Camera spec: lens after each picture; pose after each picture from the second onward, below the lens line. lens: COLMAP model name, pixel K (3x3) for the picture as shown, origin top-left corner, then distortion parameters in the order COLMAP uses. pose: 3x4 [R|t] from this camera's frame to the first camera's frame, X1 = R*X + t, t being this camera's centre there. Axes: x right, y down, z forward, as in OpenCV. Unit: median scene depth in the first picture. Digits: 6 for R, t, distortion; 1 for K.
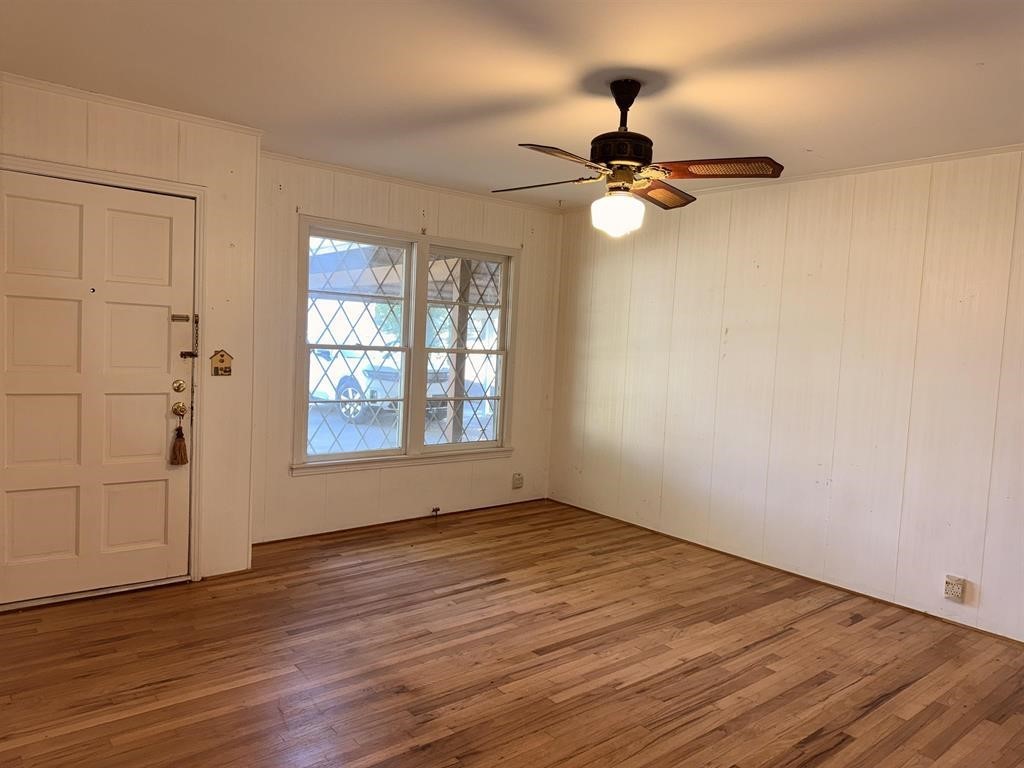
lens RADIAL K [[716.9, 0, 512.0], [0, 716.9, 384.0], [0, 0, 1]] dist [0.109463, -0.142155]
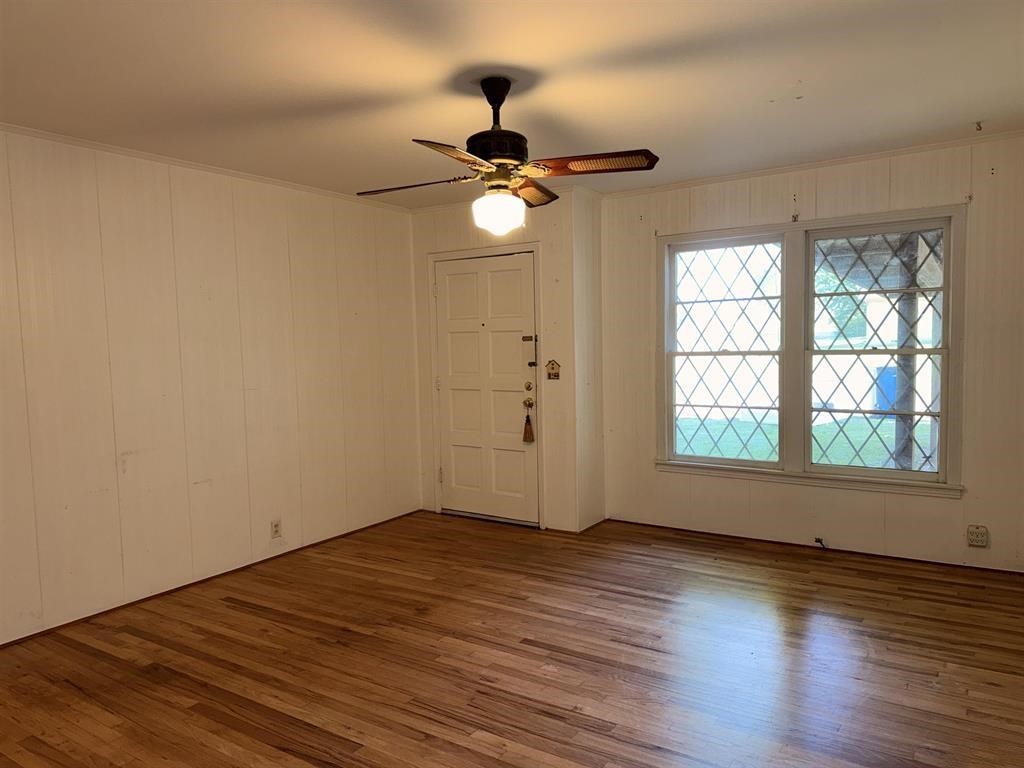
lens RADIAL K [[716.9, 0, 512.0], [0, 716.9, 384.0], [0, 0, 1]] dist [0.109463, -0.142155]
pose [[0.283090, 0.005813, -0.959076, 0.848776], [-0.025896, 0.999663, -0.001585, 0.001380], [0.958744, 0.025285, 0.283145, 0.557280]]
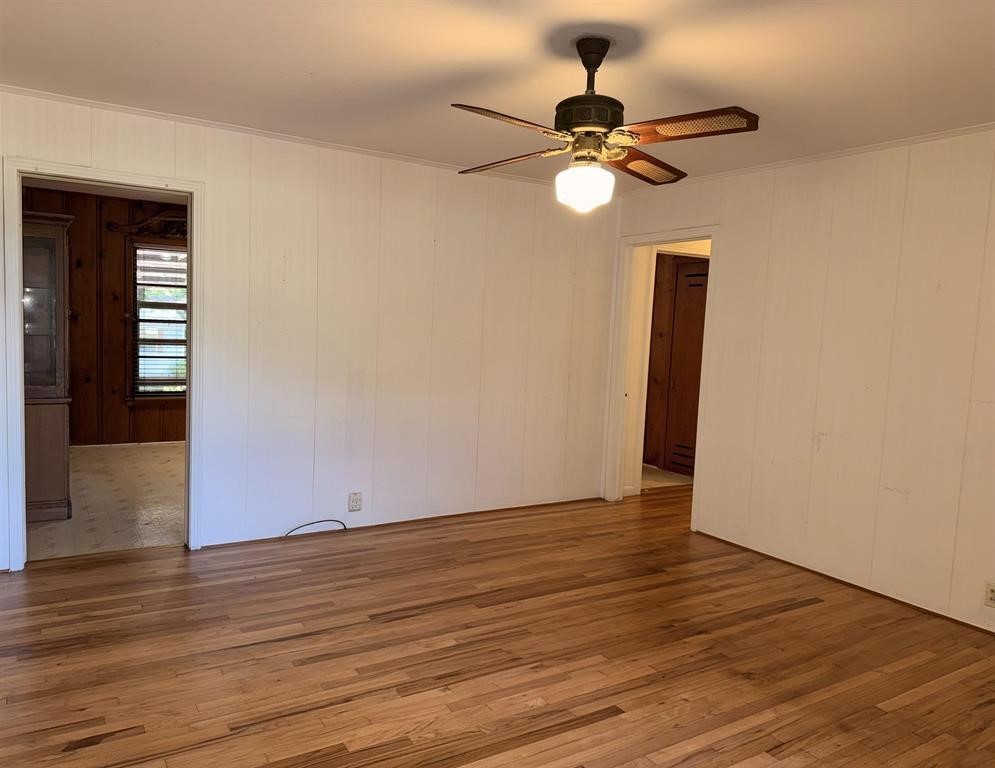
lens RADIAL K [[722.9, 0, 473.9], [0, 722.9, 368.9], [0, 0, 1]] dist [0.004380, 0.001086]
pose [[-0.983655, -0.102741, 0.147879, 0.094375], [-0.082163, 0.986863, 0.139107, -0.095650], [-0.160228, 0.124683, -0.979174, 1.471286]]
